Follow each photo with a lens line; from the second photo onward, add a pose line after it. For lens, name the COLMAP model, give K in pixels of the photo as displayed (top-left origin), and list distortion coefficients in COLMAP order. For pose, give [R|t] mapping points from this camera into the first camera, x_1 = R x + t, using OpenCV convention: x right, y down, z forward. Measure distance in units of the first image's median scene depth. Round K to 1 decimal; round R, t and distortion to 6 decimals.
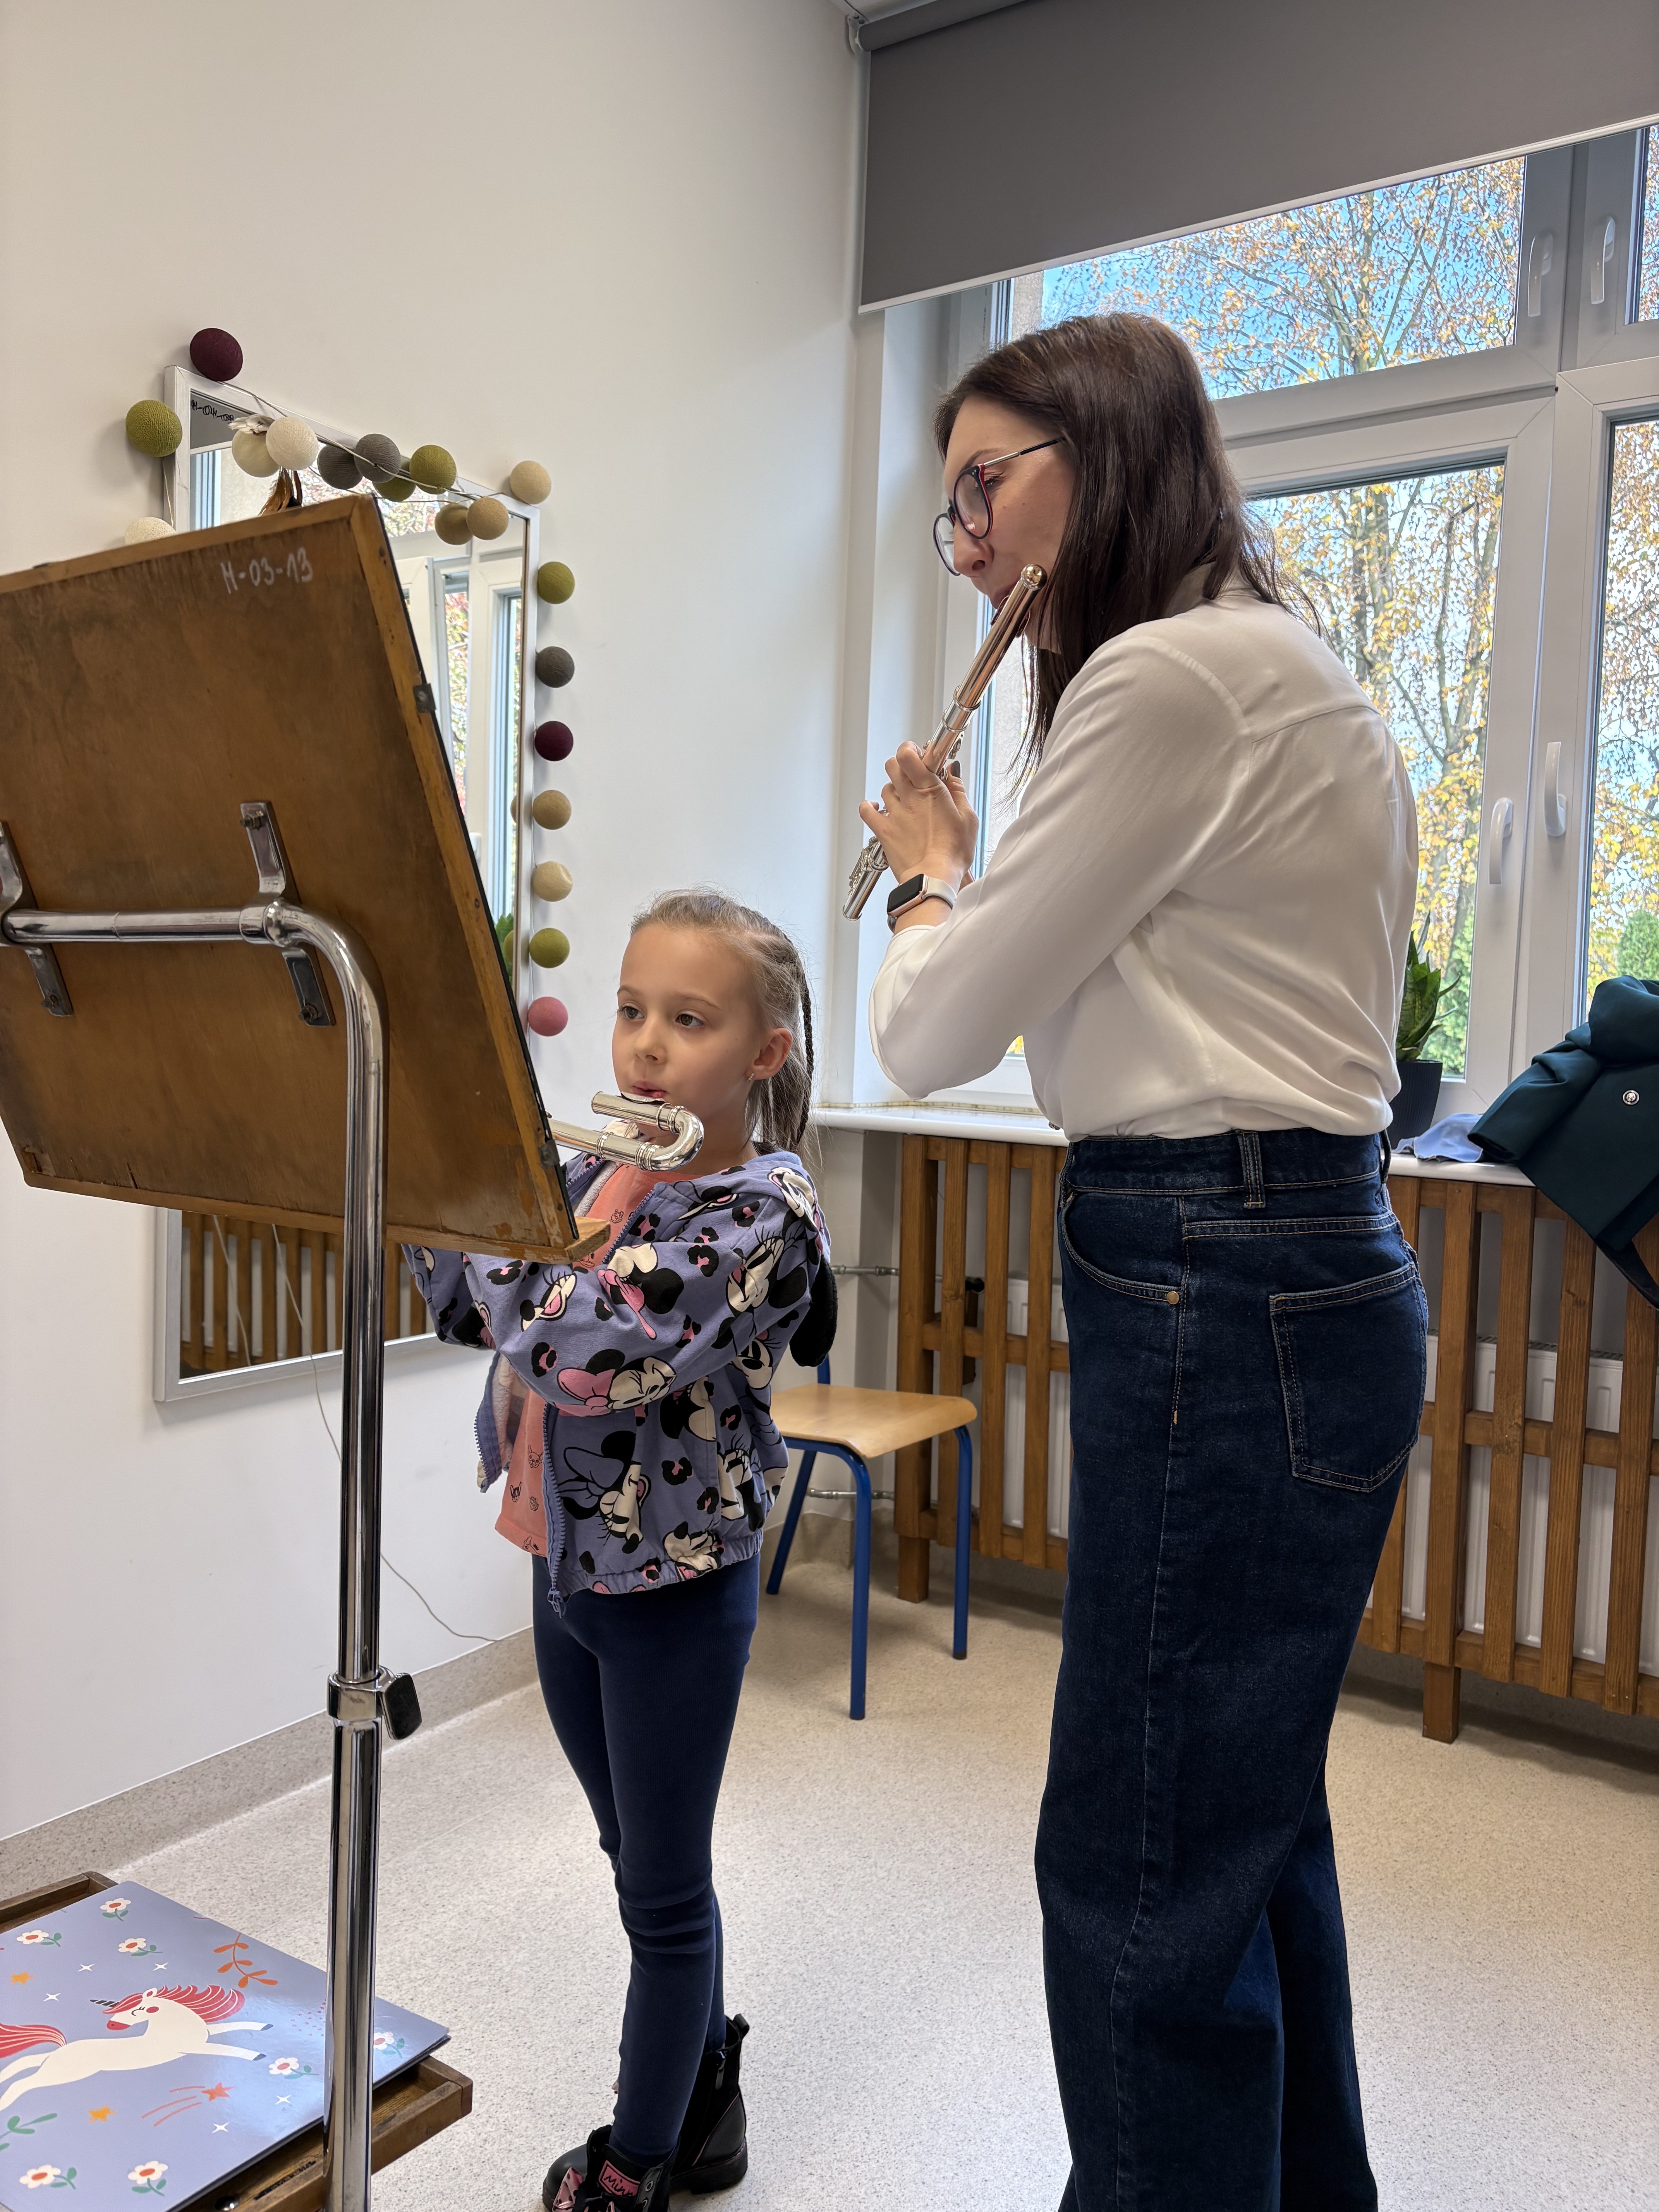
lens RADIAL K [[1704.5, 0, 838.6], [0, 1704.5, 1122.9], [0, 0, 1]] dist [0.043272, -0.048615]
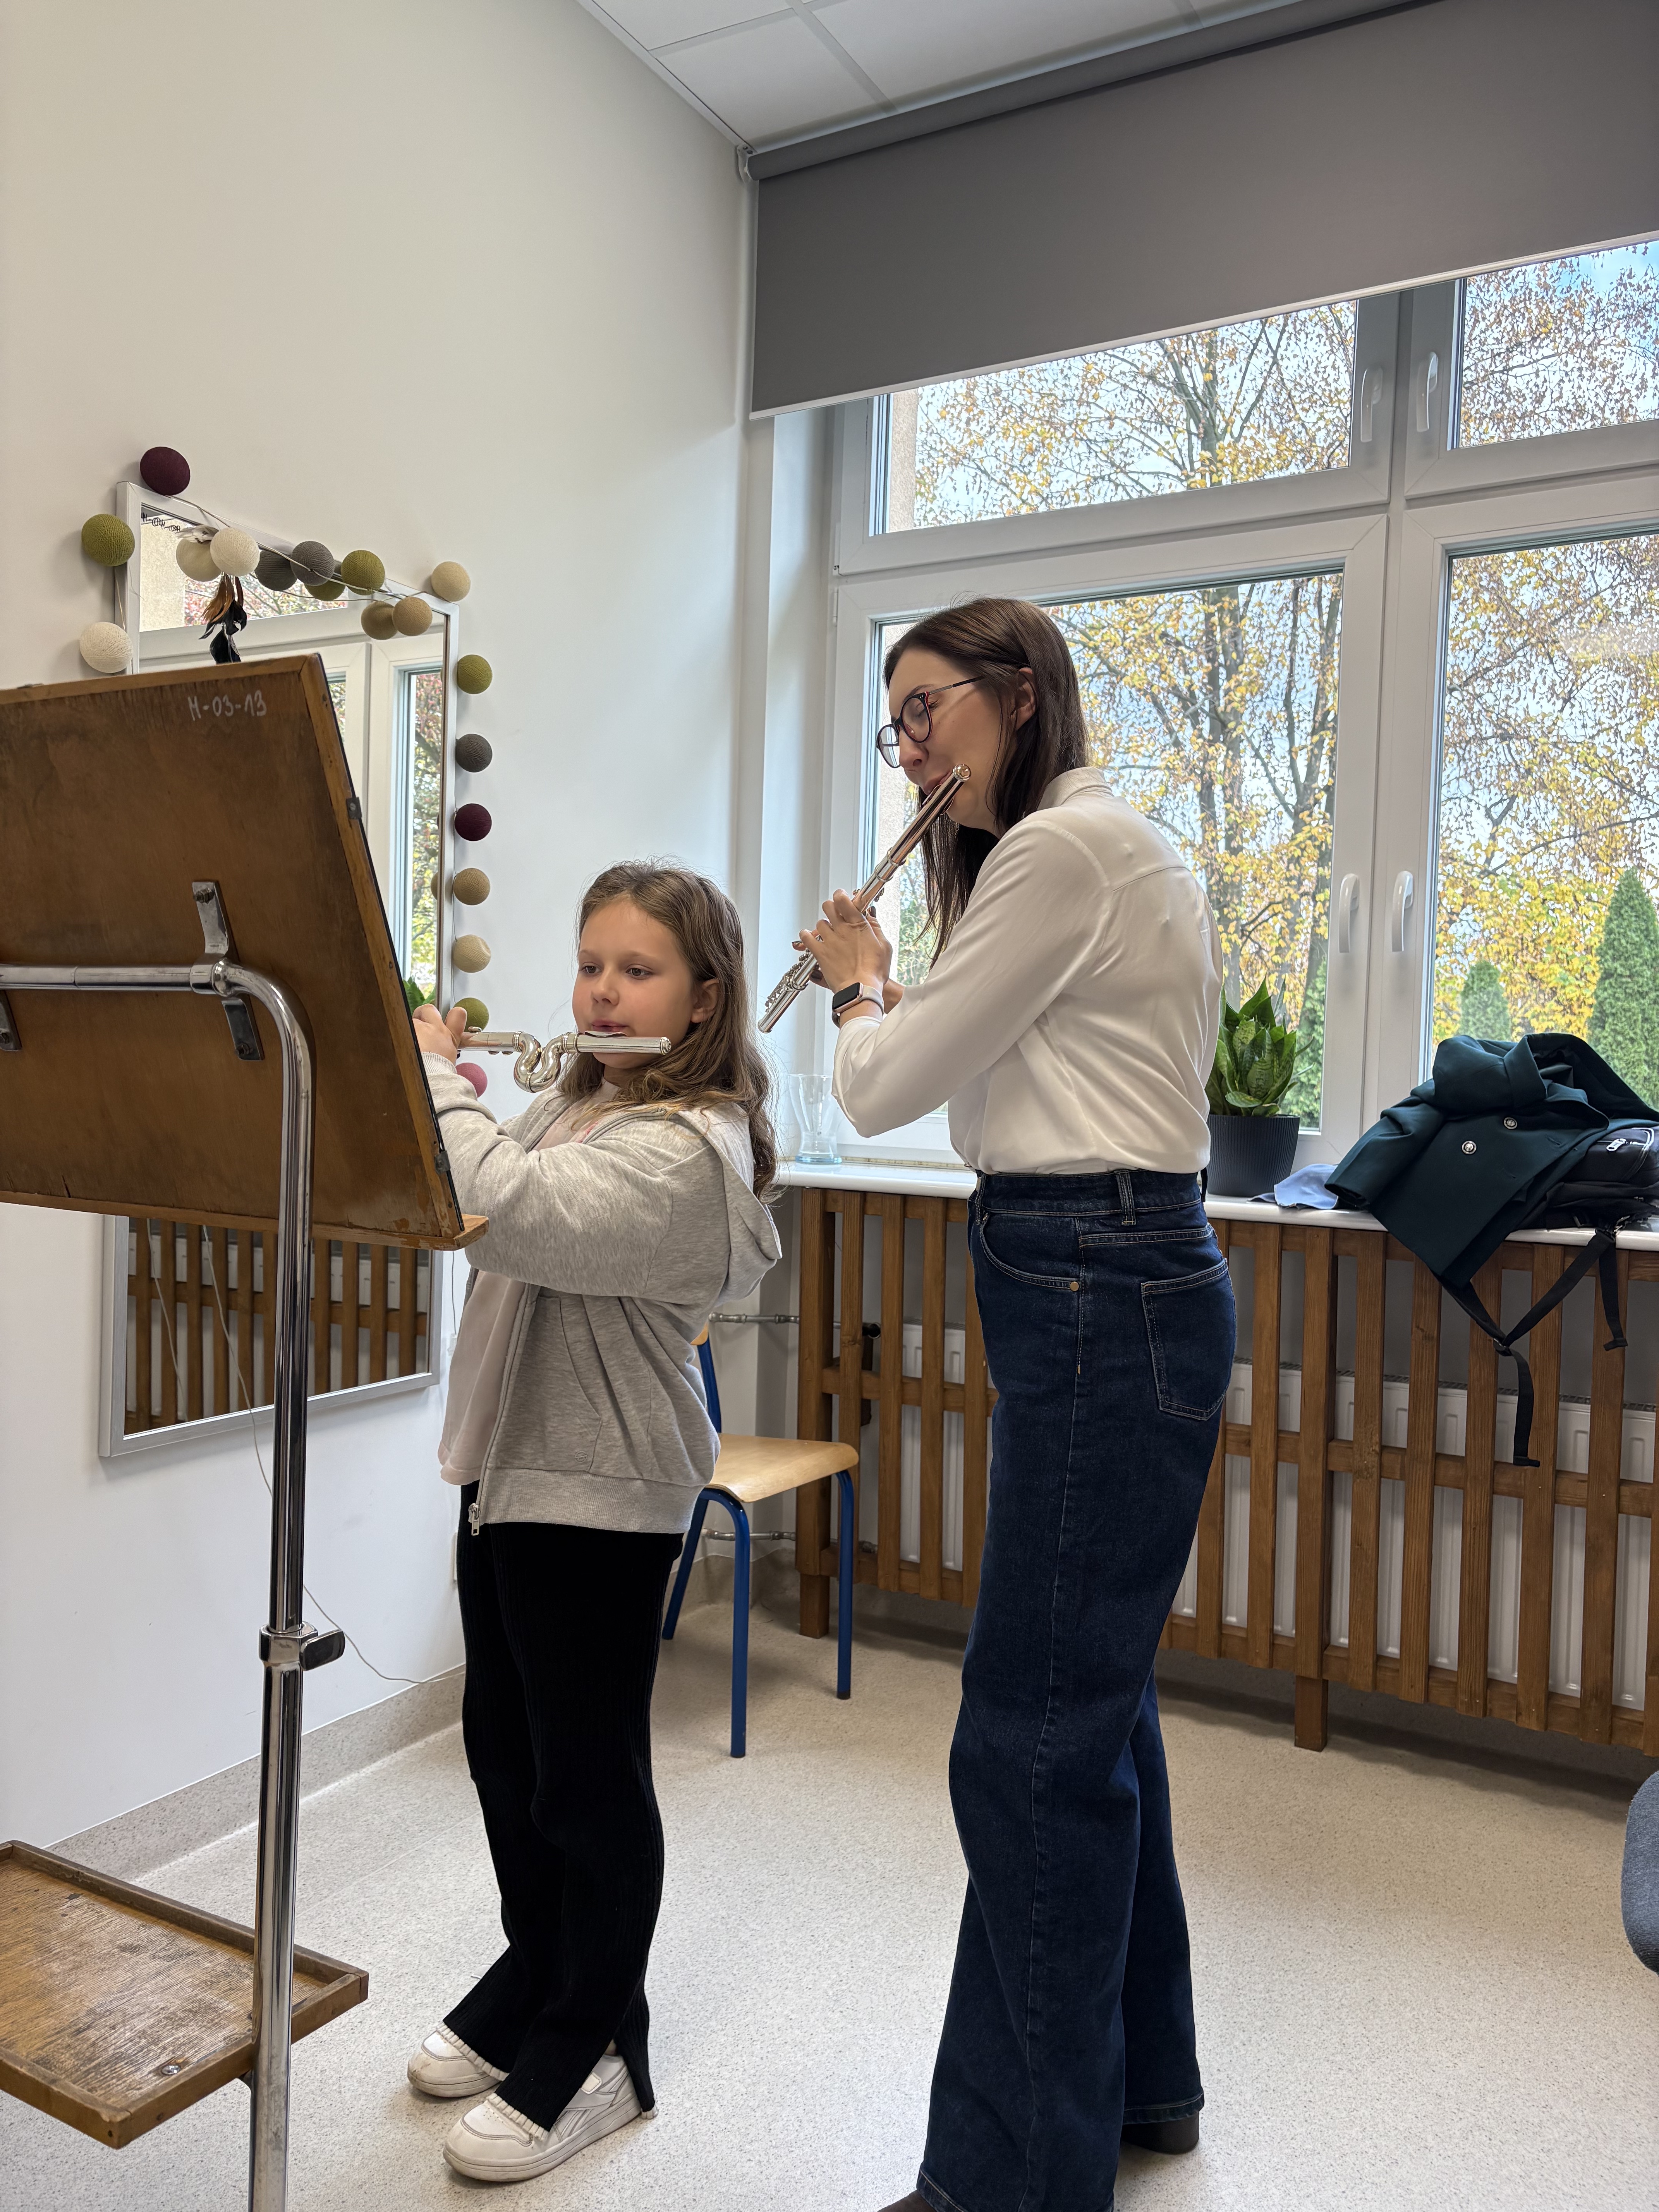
lens RADIAL K [[1704.5, 0, 824.4], [0, 1704.5, 1115.3], [0, 0, 1]] dist [0.043272, -0.048615]
pose [[0.997638, -0.009392, 0.068038, -0.023328], [0.011586, 0.999423, -0.031929, -0.005774], [-0.067699, 0.032642, 0.997172, -0.064191]]
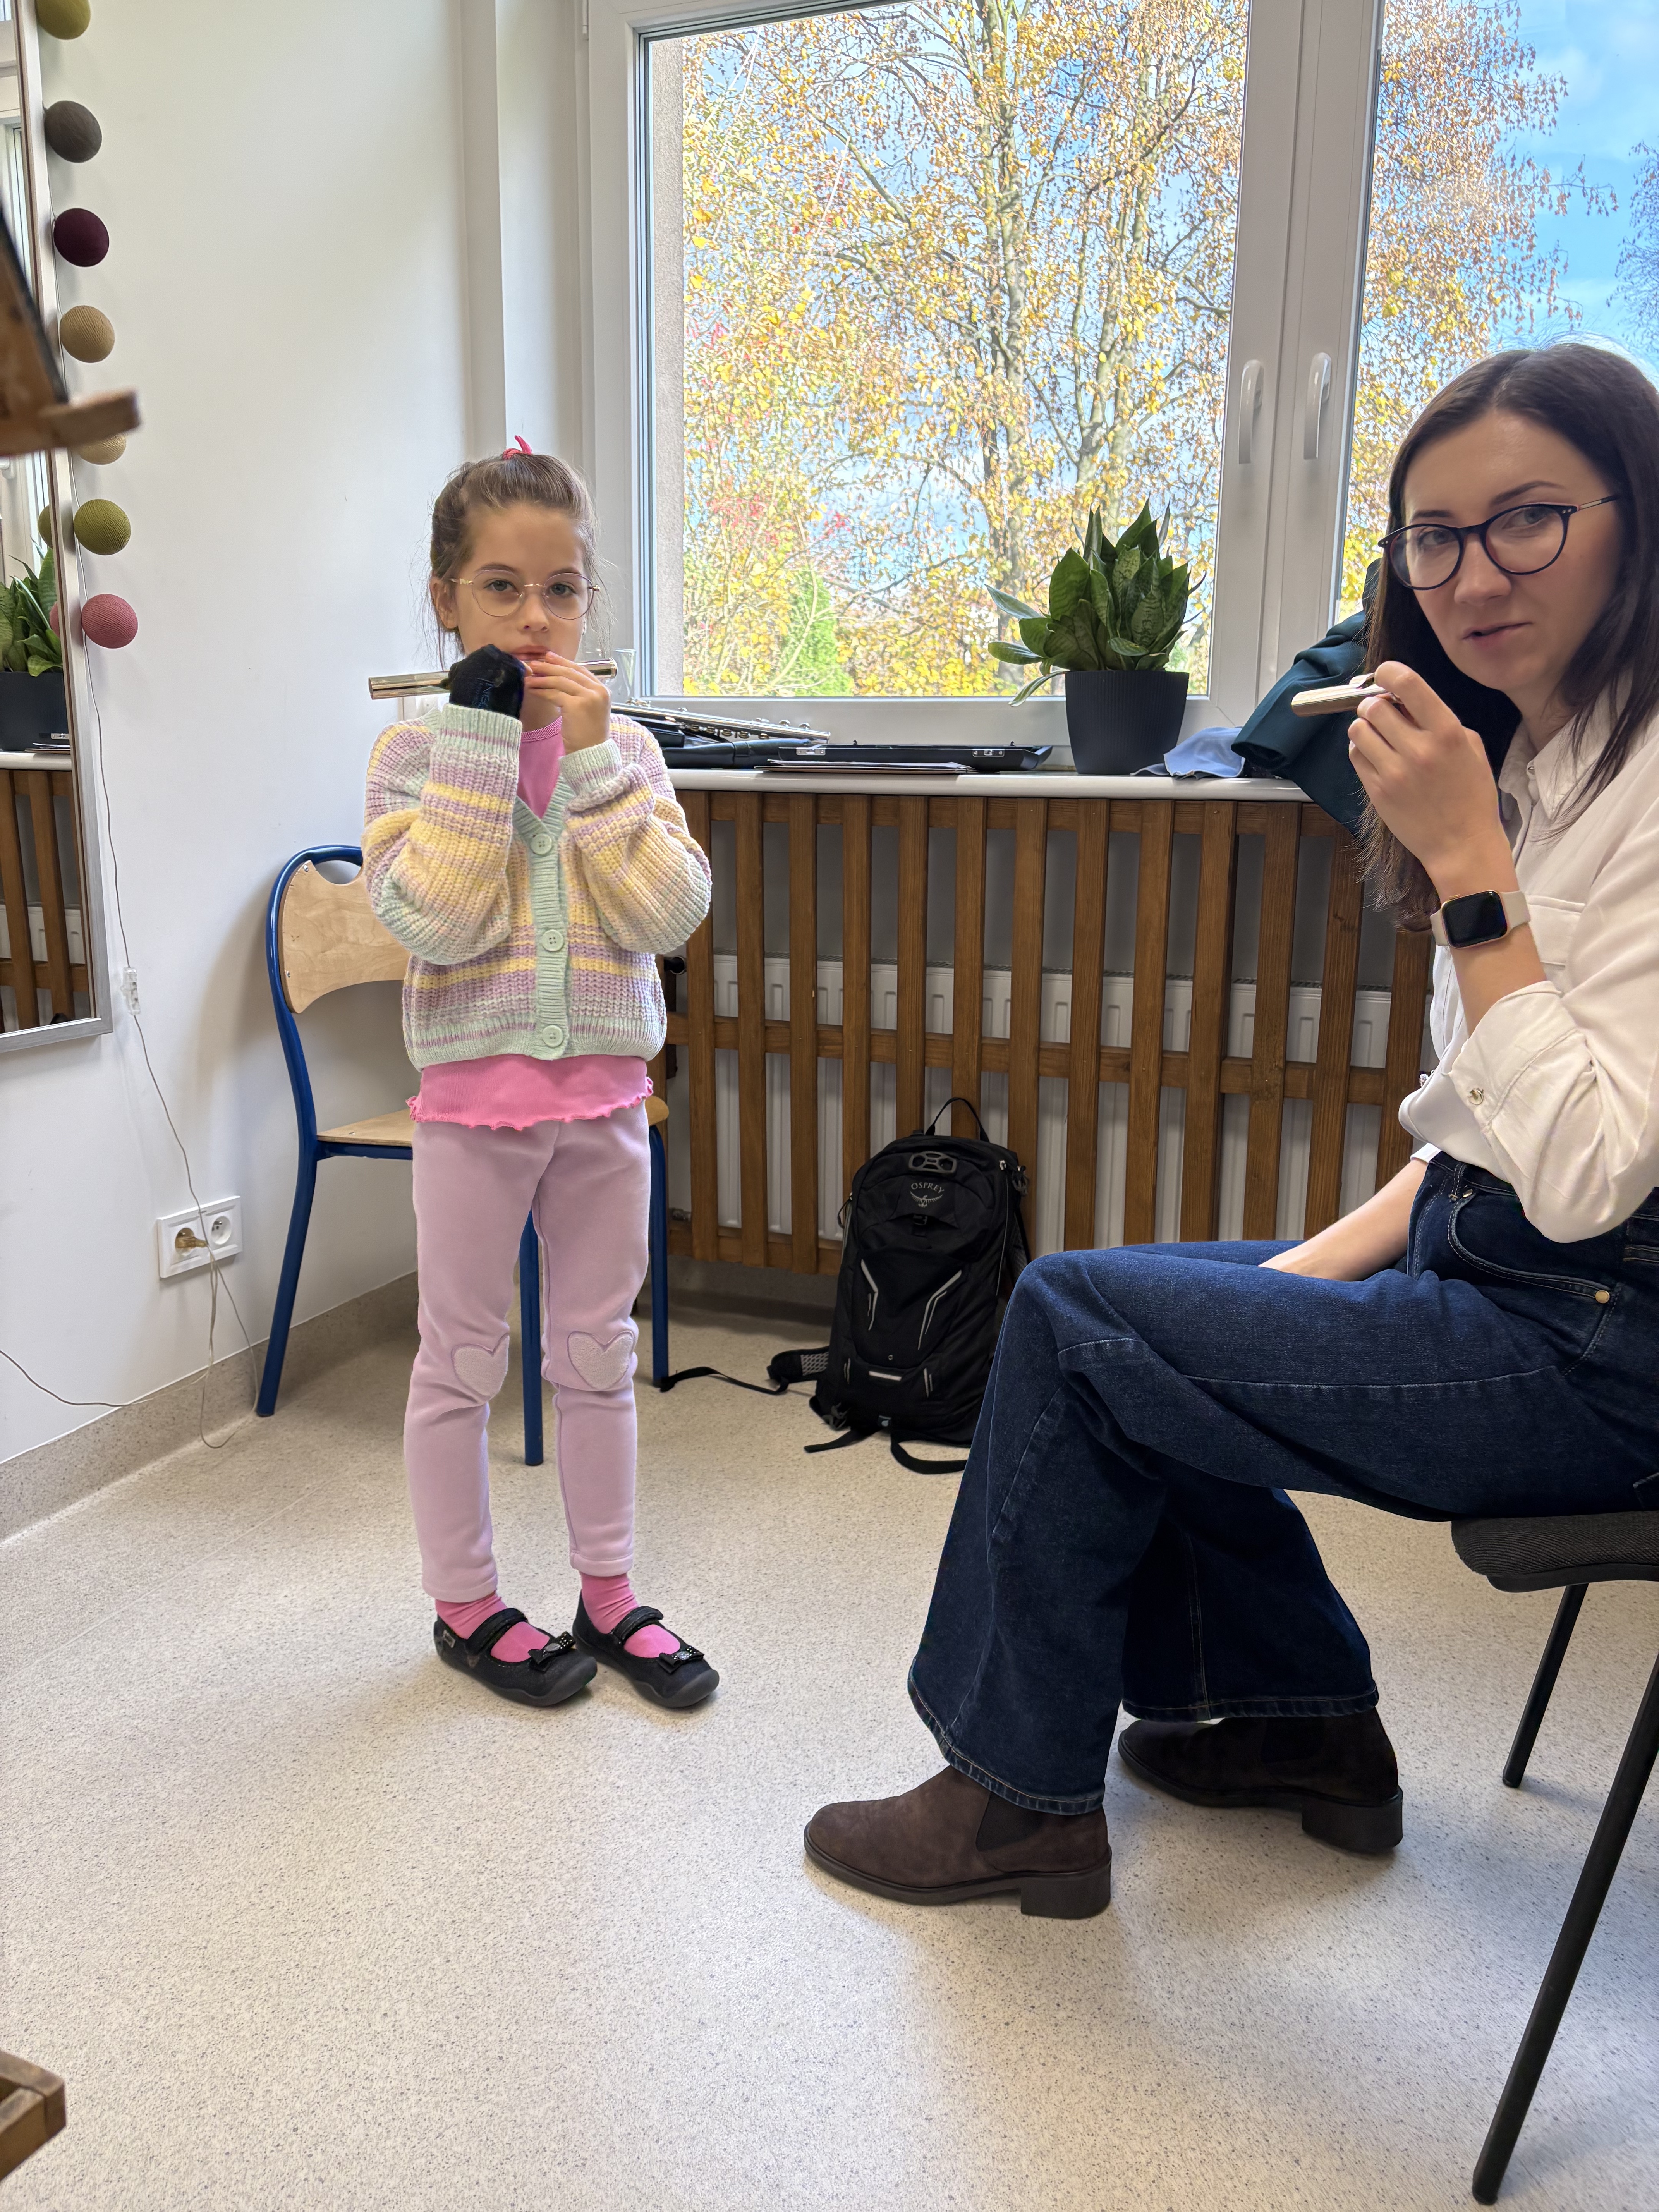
lens RADIAL K [[1704.5, 0, 838.0], [0, 1704.5, 1111.9], [0, 0, 1]] dist [0.043272, -0.048615]
pose [[0.978519, -0.066419, 0.195162, -0.015754], [0.037111, 0.987965, 0.150162, 0.053377], [-0.202787, -0.139694, 0.969207, 0.156544]]
